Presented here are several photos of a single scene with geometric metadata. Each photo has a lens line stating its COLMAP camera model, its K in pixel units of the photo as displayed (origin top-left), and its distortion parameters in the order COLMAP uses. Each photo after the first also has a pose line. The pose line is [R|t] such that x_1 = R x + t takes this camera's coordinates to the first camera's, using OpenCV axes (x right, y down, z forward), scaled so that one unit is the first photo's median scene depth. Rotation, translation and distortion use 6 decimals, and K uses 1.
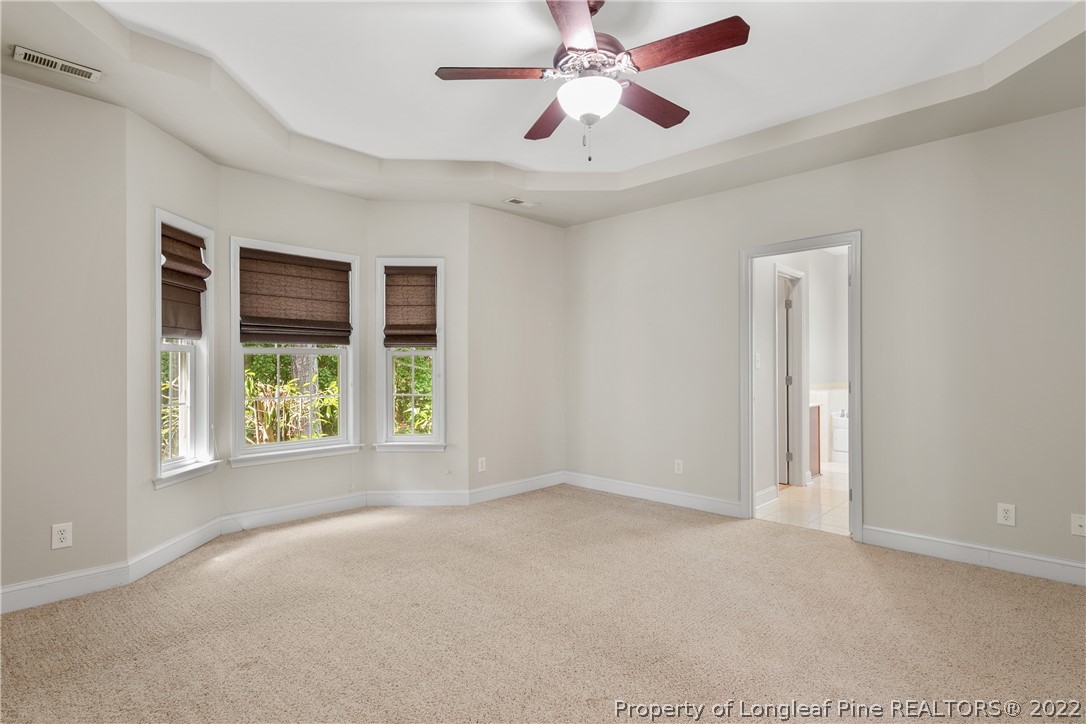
lens RADIAL K [[534.2, 0, 545.9], [0, 534.2, 361.1], [0, 0, 1]] dist [0.004839, -0.006094]
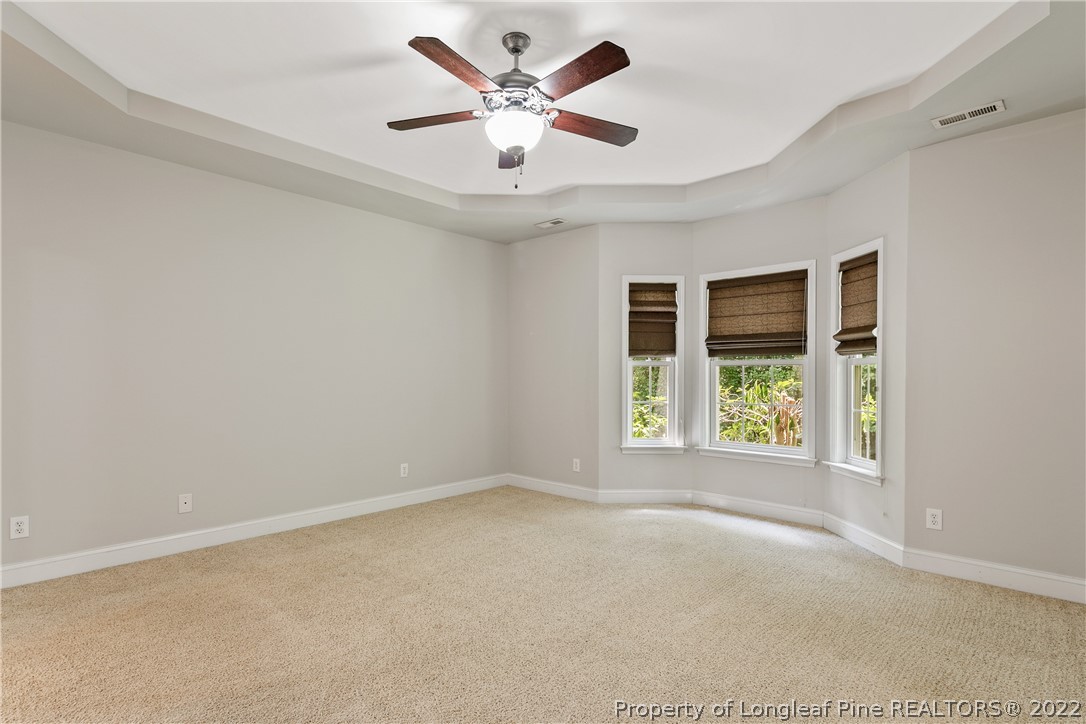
lens RADIAL K [[534.2, 0, 544.6], [0, 534.2, 384.0], [0, 0, 1]] dist [0.004839, -0.006094]
pose [[0.031240, 0.015180, -0.999397, 0.621556], [0.004830, 0.999871, 0.015338, 0.006238], [0.999500, -0.005307, 0.031163, 0.530776]]
